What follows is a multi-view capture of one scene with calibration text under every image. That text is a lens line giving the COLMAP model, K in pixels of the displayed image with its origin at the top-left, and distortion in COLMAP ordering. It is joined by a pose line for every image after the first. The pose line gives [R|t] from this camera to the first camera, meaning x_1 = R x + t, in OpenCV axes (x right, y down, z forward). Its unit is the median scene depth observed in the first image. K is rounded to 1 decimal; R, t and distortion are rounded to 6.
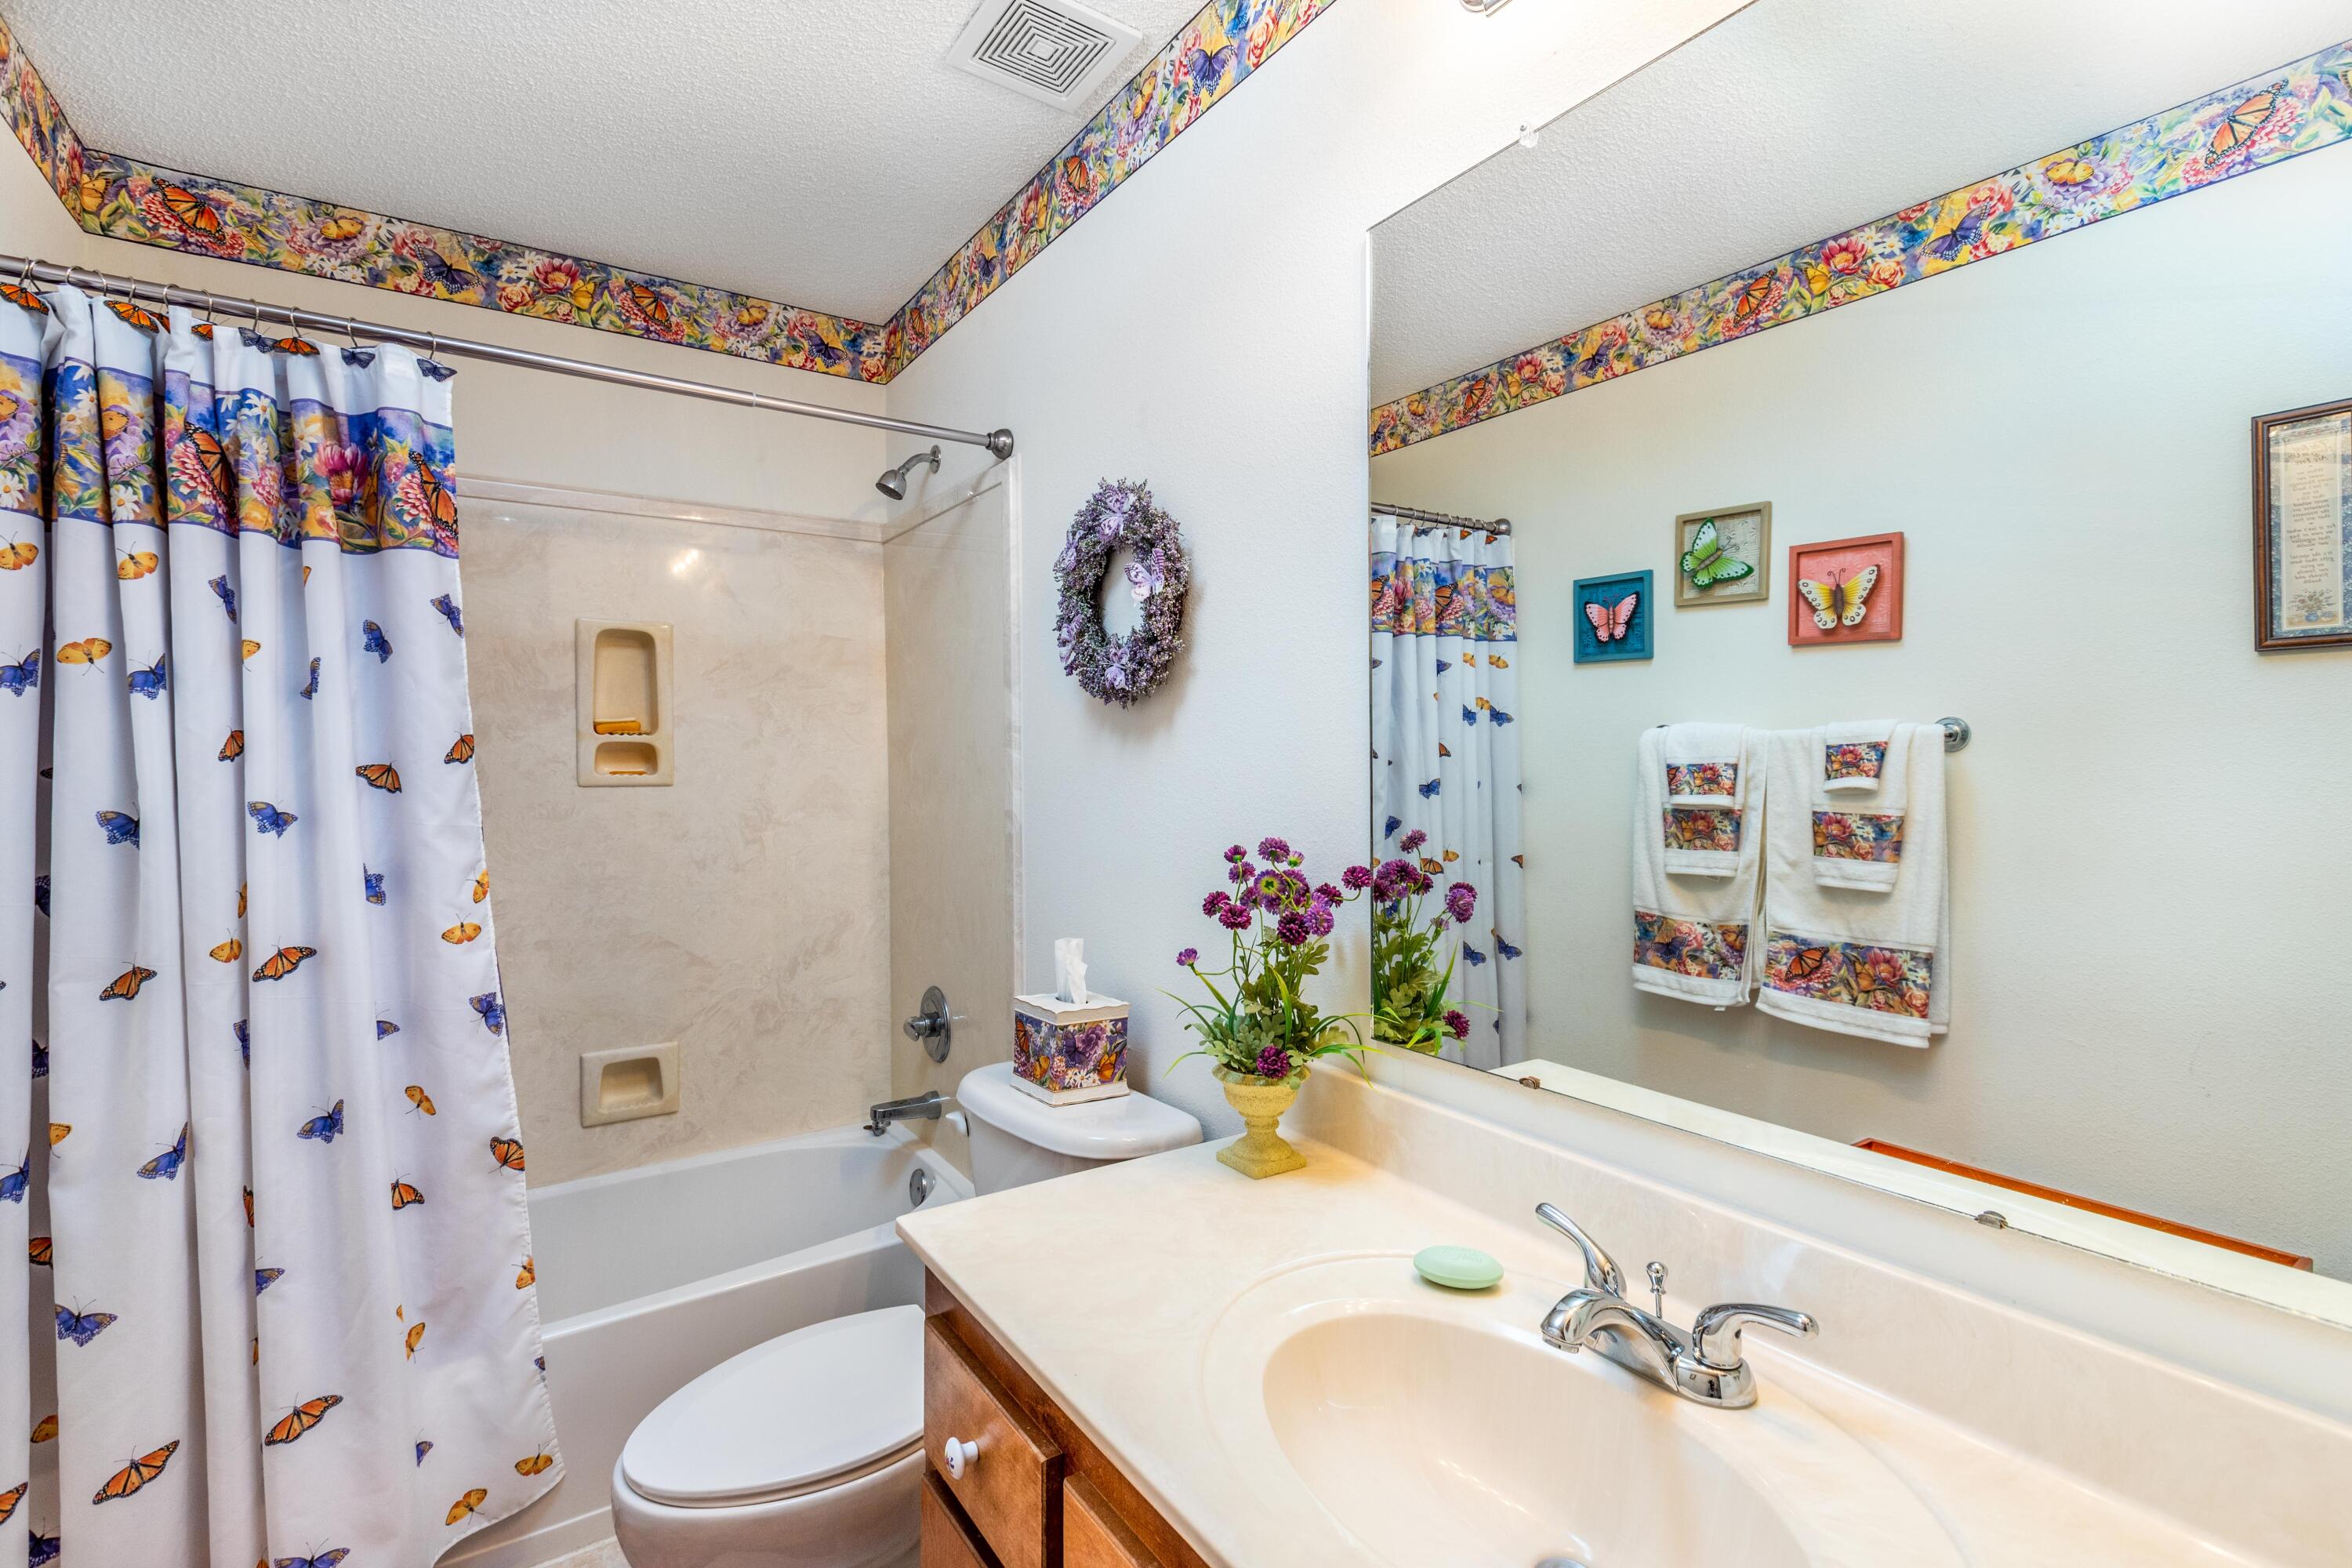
lens RADIAL K [[1063.2, 0, 1164.4], [0, 1063.2, 775.0], [0, 0, 1]] dist [0.003280, 0.001456]
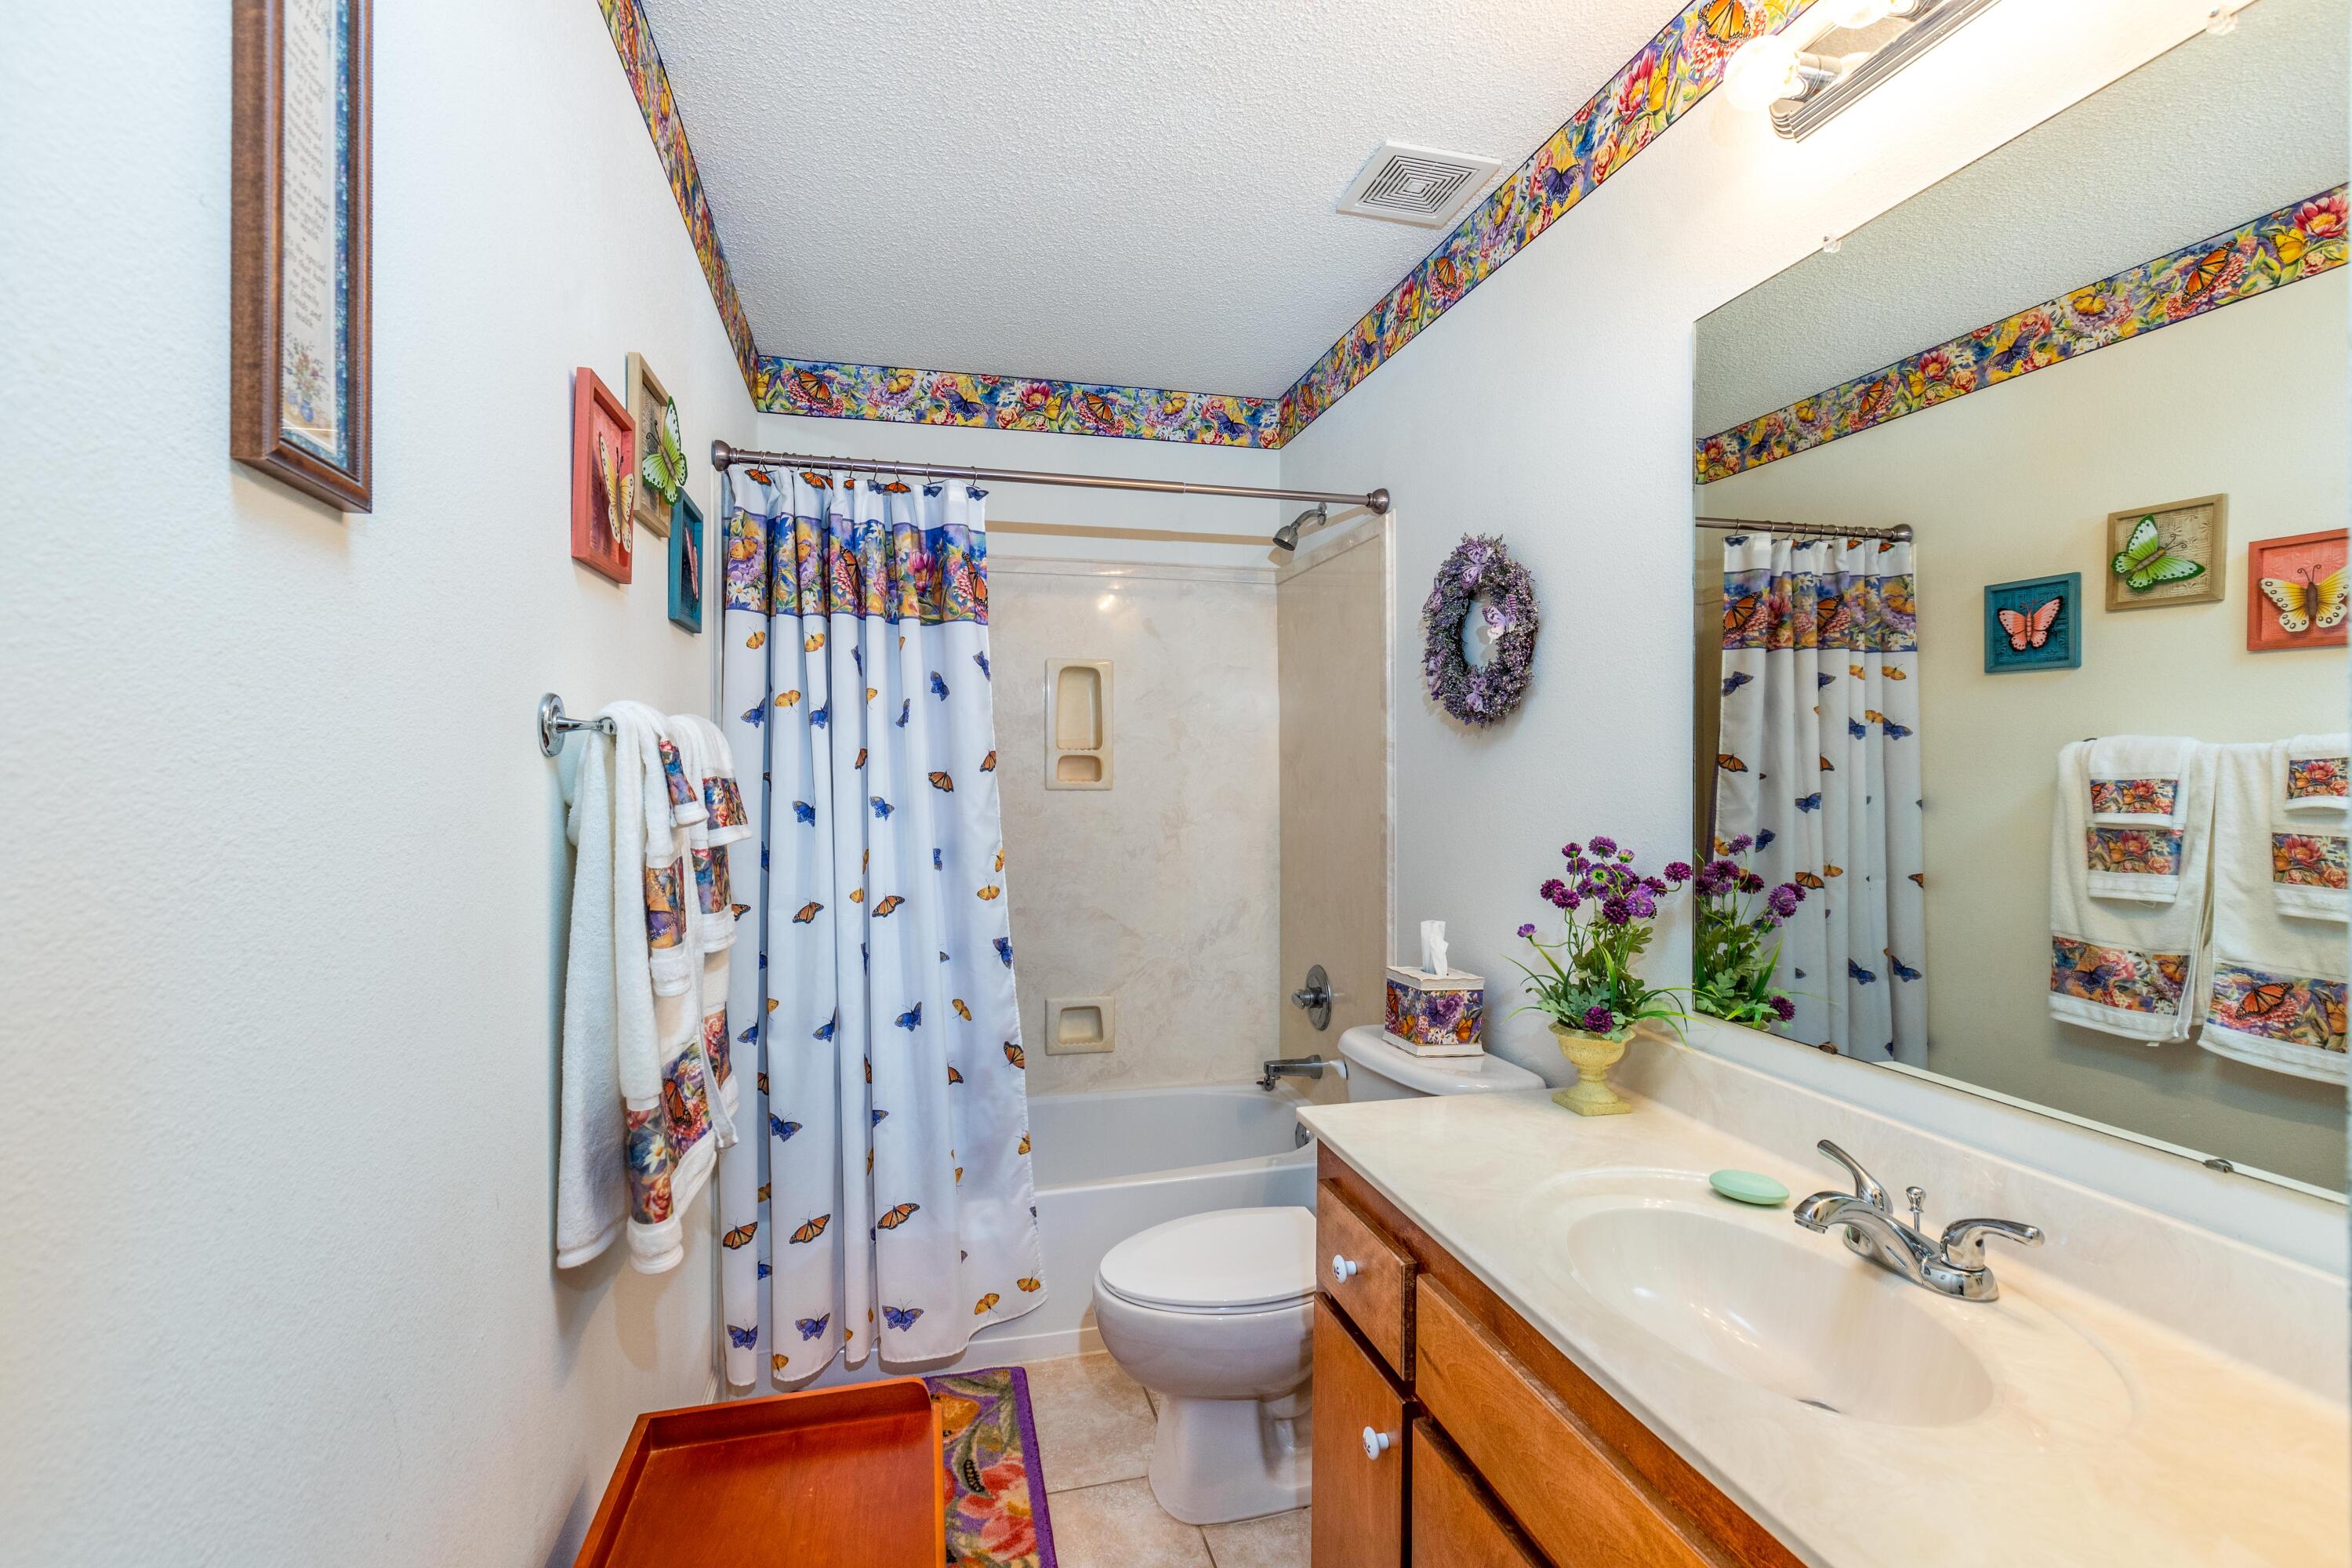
lens RADIAL K [[1073.7, 0, 1171.4], [0, 1073.7, 769.0], [0, 0, 1]] dist [-0.010185, 0.010376]
pose [[0.942364, 0.005291, -0.334547, 0.028987], [-0.010775, 0.999836, -0.014539, 0.002880], [0.334416, 0.017306, 0.942267, -0.192031]]
